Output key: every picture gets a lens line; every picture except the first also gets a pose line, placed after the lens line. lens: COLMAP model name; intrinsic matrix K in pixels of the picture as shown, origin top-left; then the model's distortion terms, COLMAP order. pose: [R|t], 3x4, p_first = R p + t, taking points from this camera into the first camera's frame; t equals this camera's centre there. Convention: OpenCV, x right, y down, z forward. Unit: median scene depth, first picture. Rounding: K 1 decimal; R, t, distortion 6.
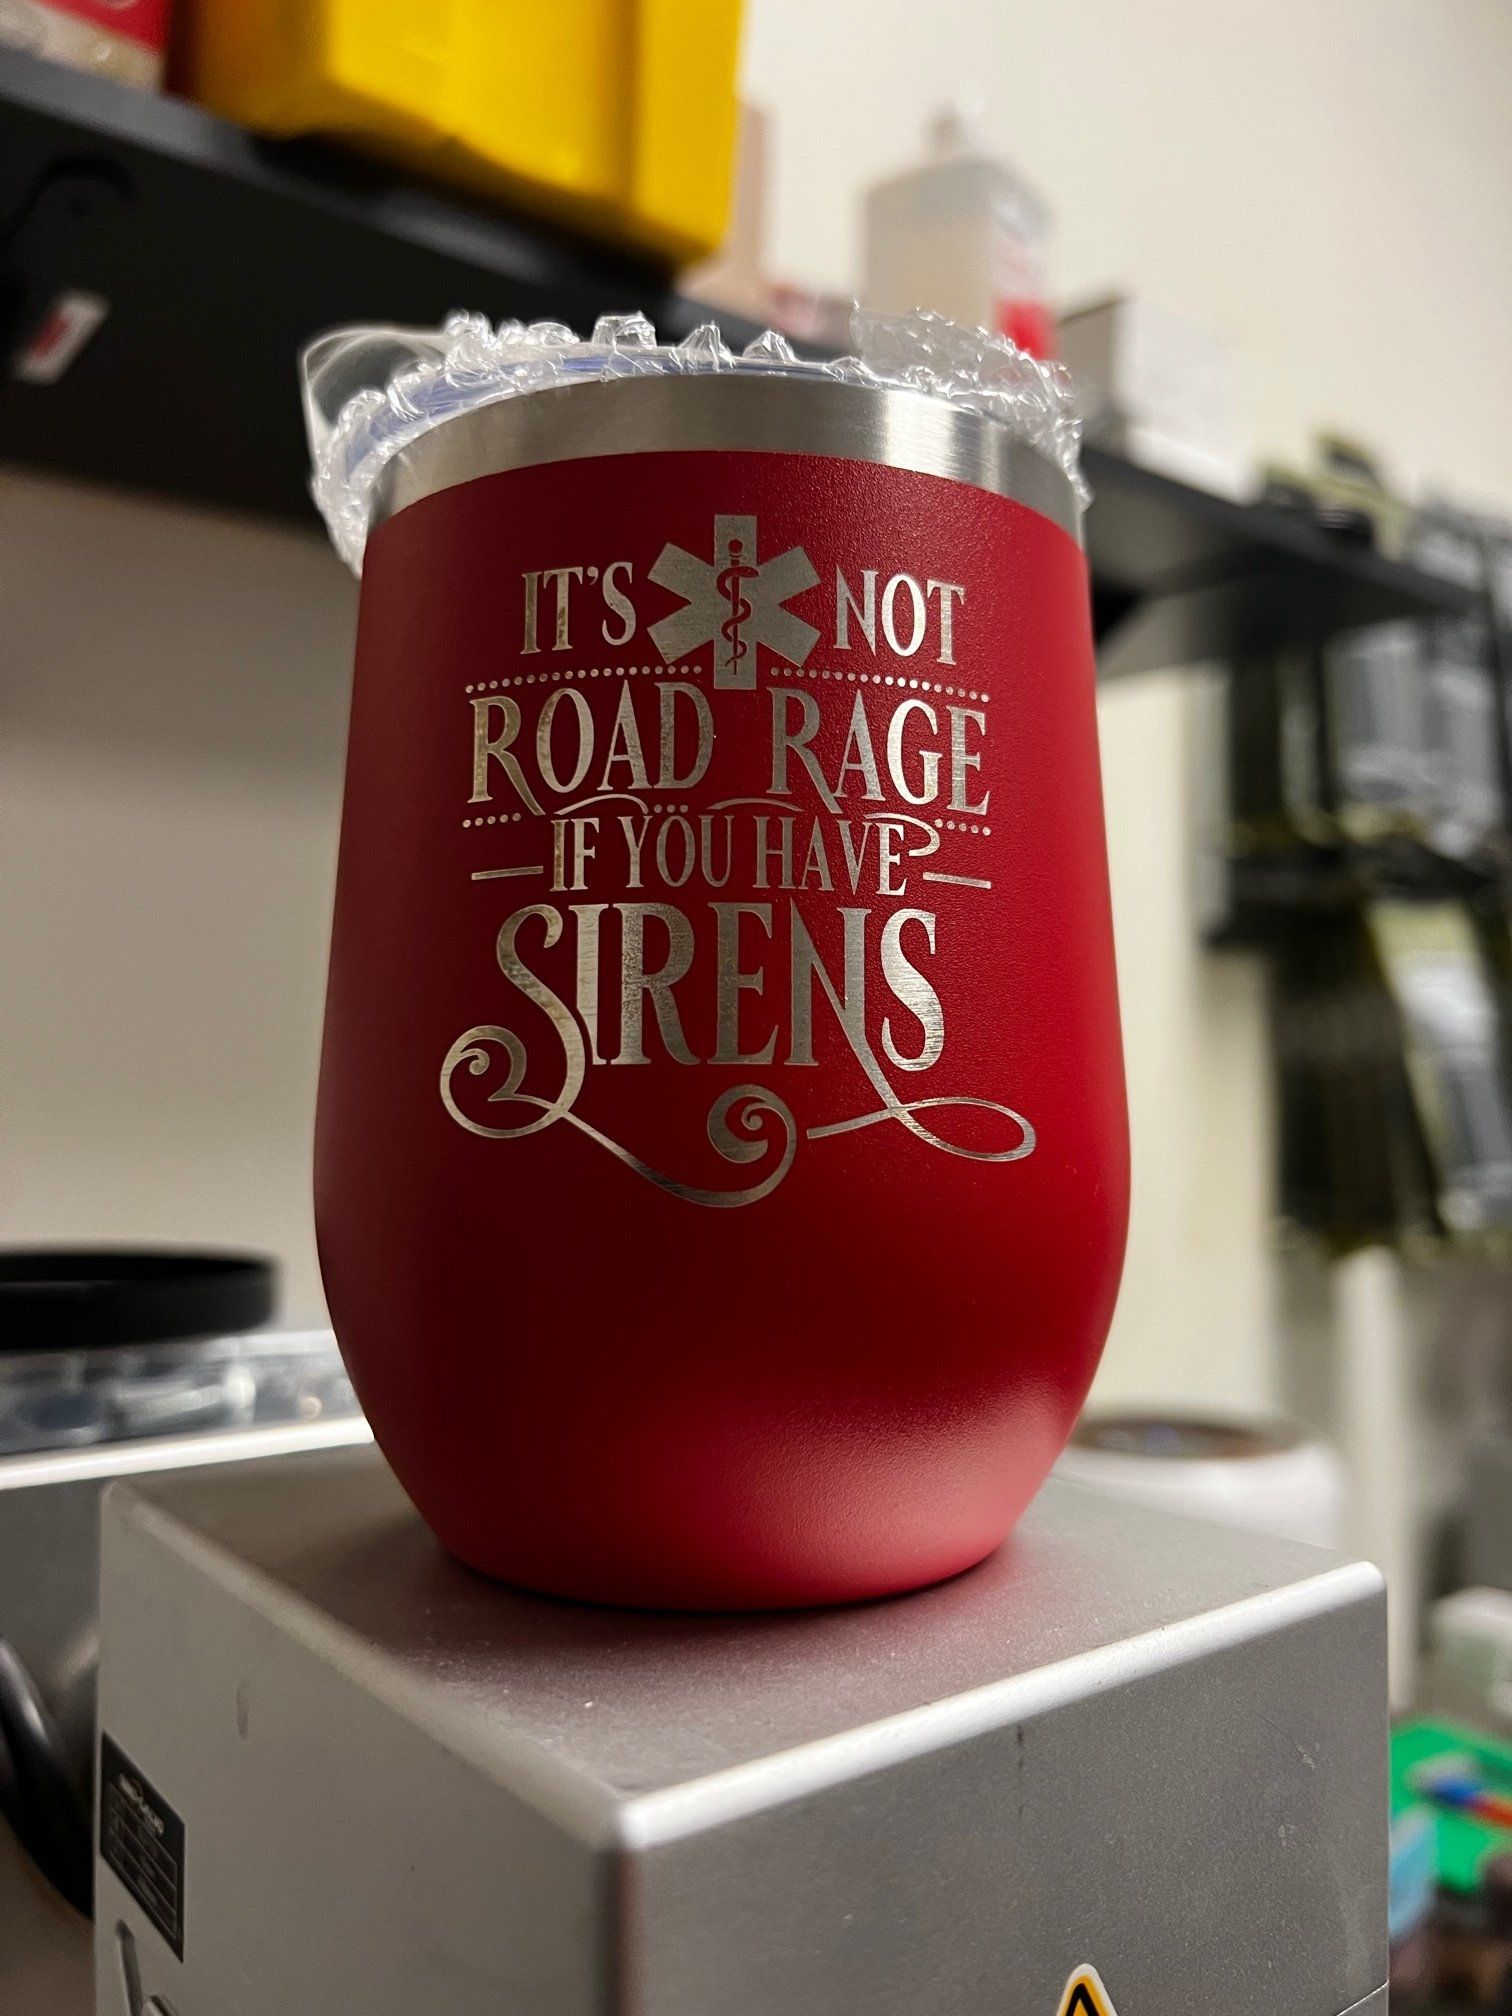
lens RADIAL K [[1677.4, 0, 766.6], [0, 1677.4, 995.1], [0, 0, 1]] dist [-0.002940, -0.004440]
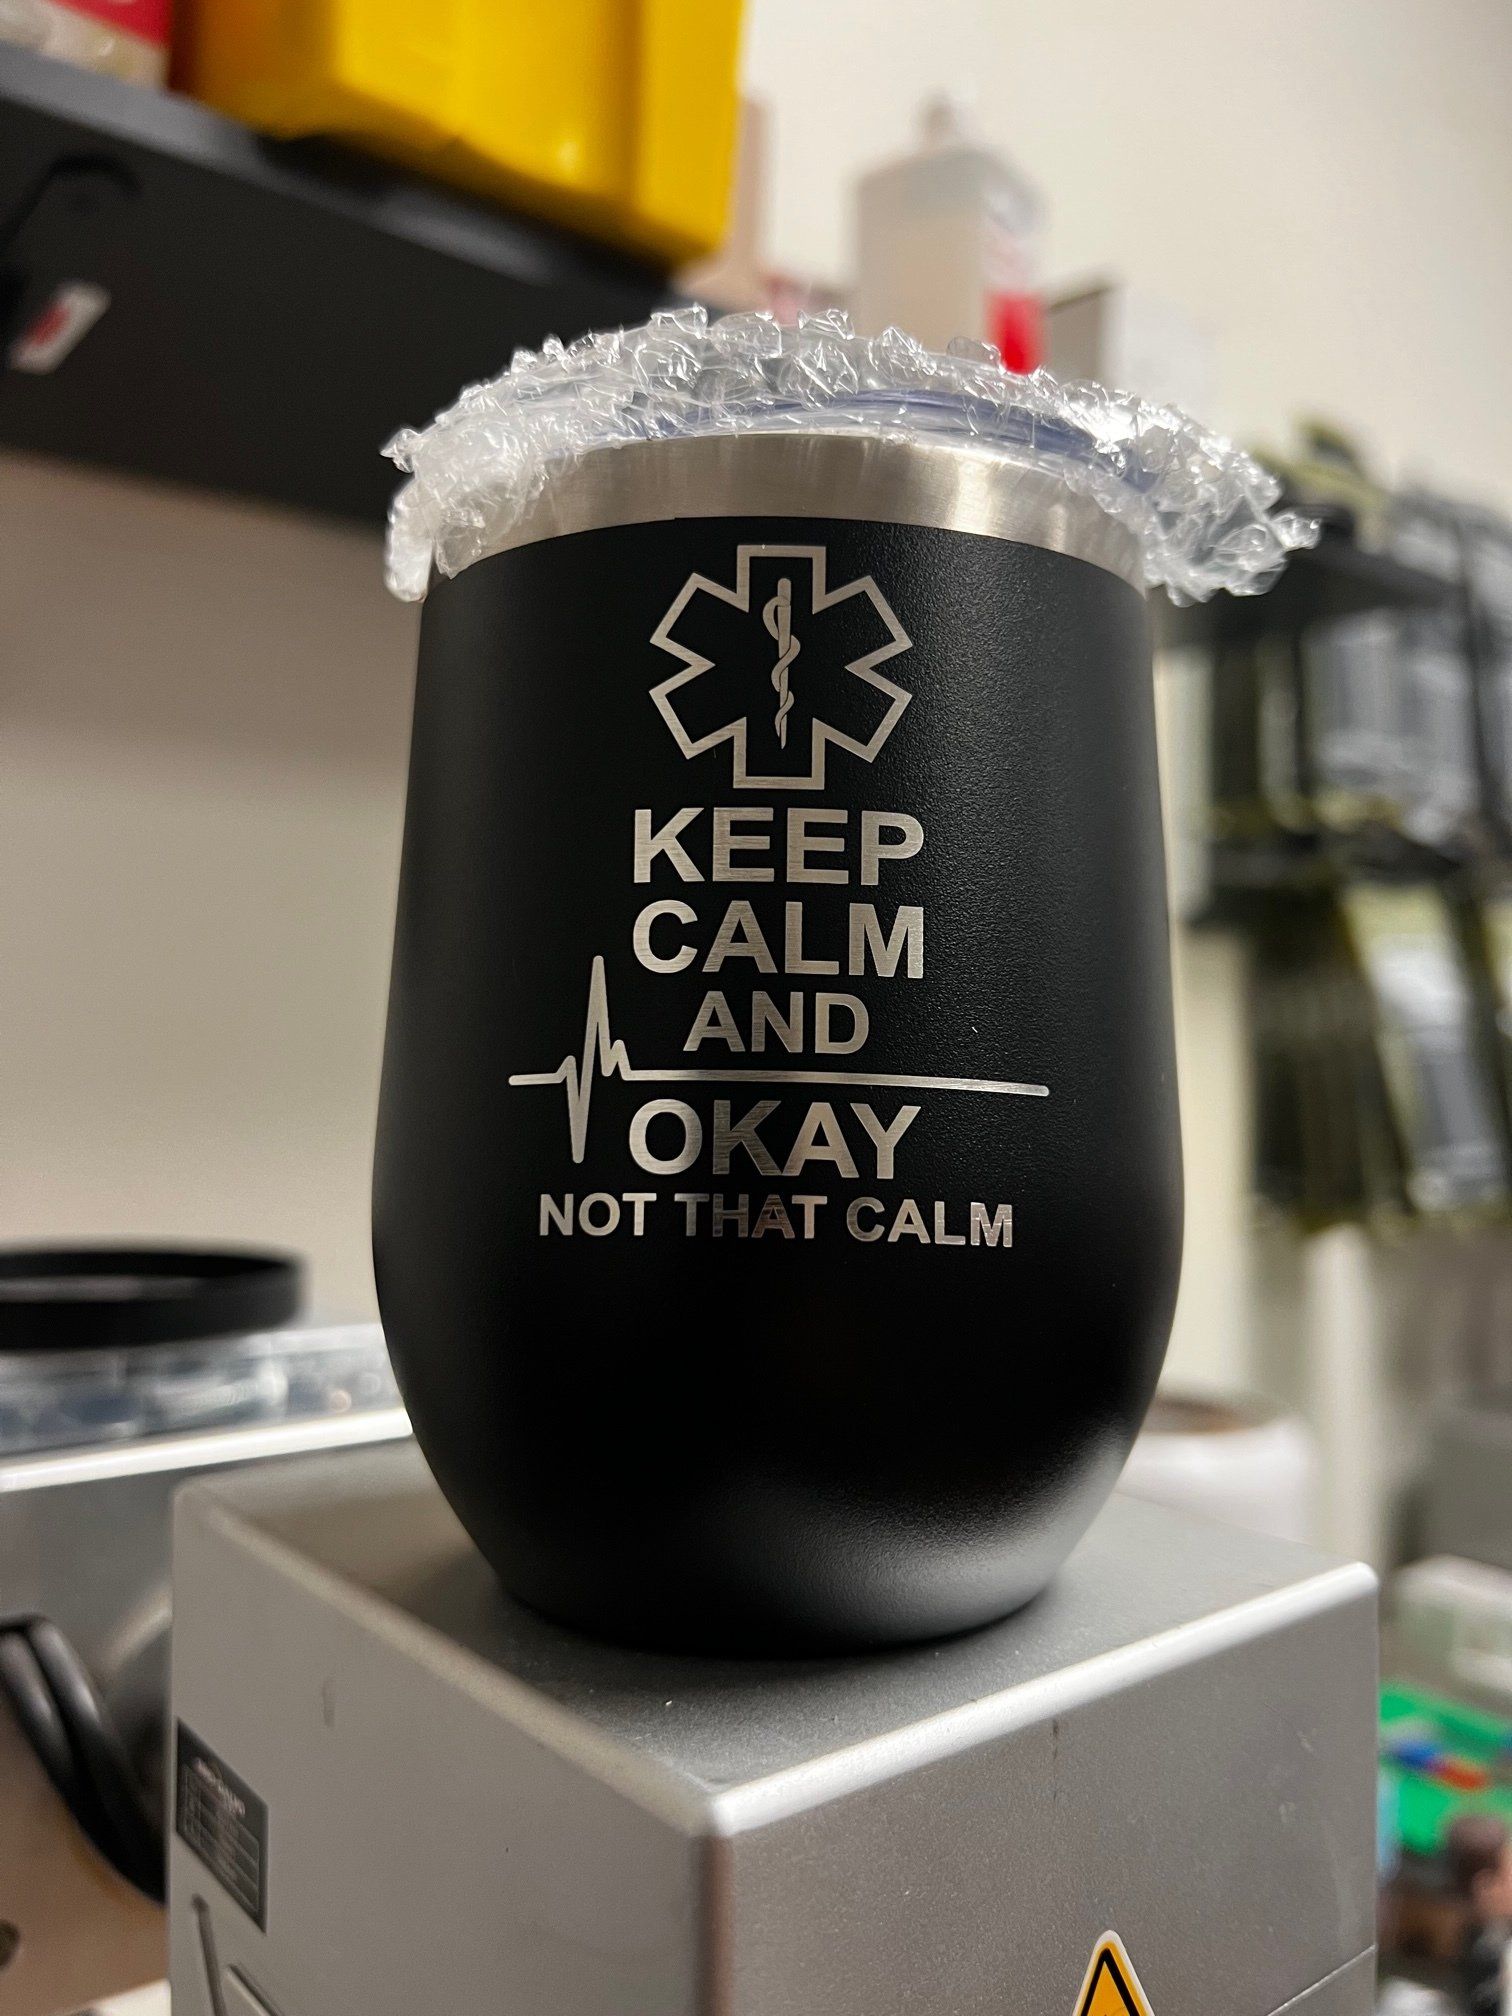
lens RADIAL K [[1682.5, 0, 772.1], [0, 1682.5, 1008.0], [0, 0, 1]] dist [-0.004342, -0.000822]
pose [[0.999774, 0.004171, 0.020842, -0.042007], [-0.004727, 0.999632, 0.026693, -0.043479], [-0.020723, -0.026786, 0.999426, -0.065152]]
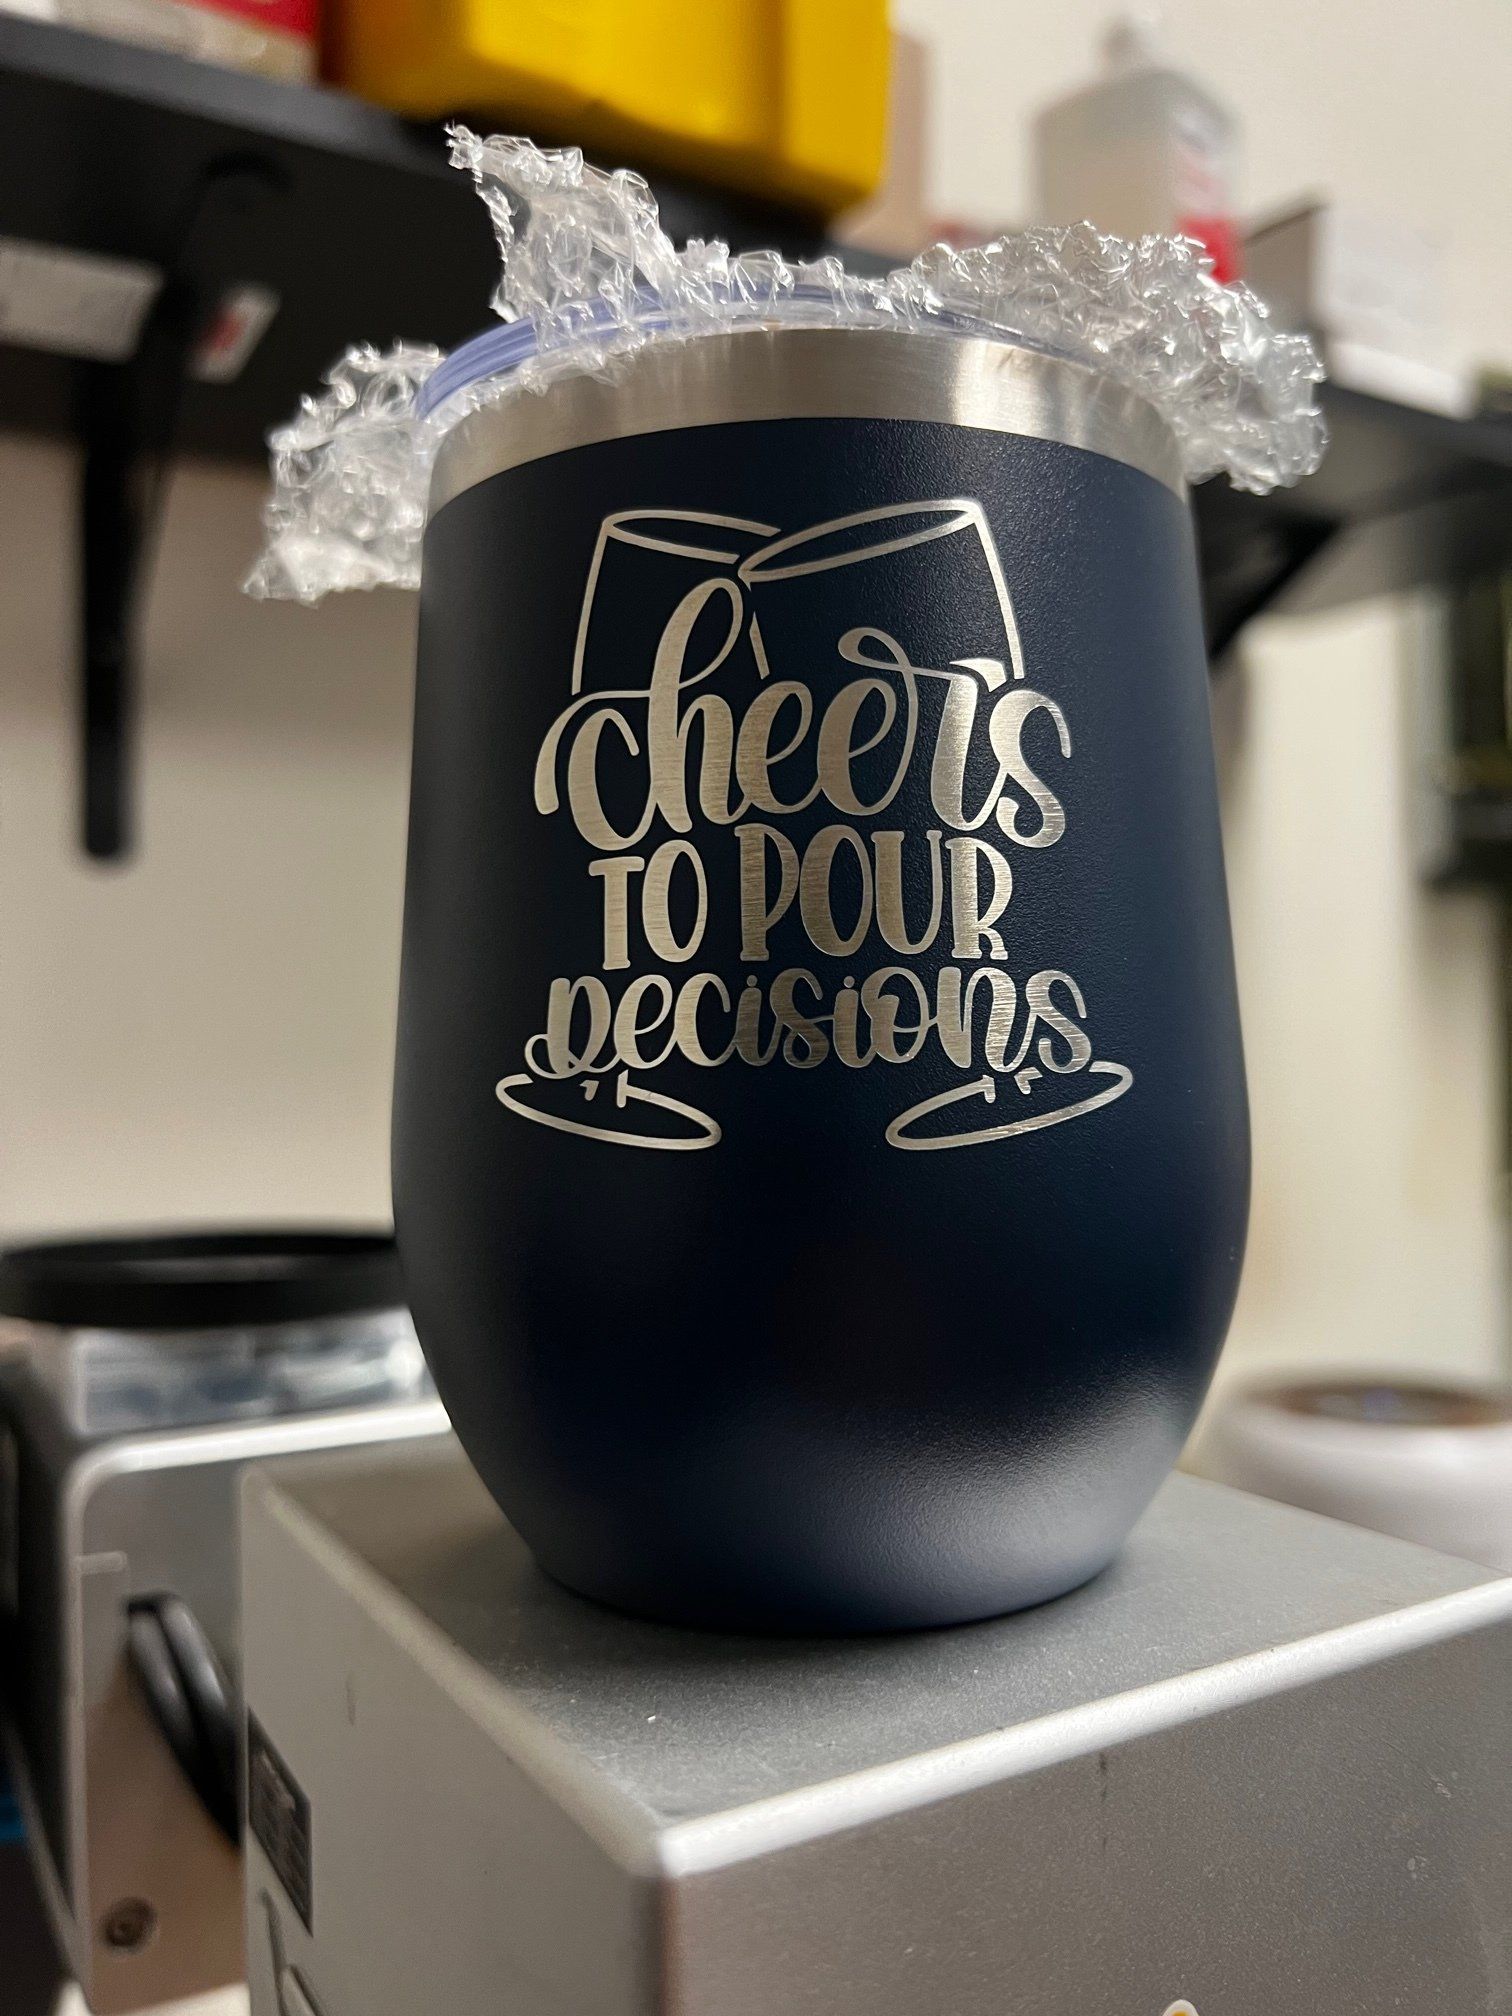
lens RADIAL K [[1677.0, 0, 756.0], [0, 1677.0, 1008.0], [0, 0, 1]] dist [0.022414, -0.048731]
pose [[0.990838, -0.022697, -0.133134, 0.063584], [0.027199, 0.999115, 0.032093, -0.015726], [0.132288, -0.035420, 0.990578, 0.029893]]
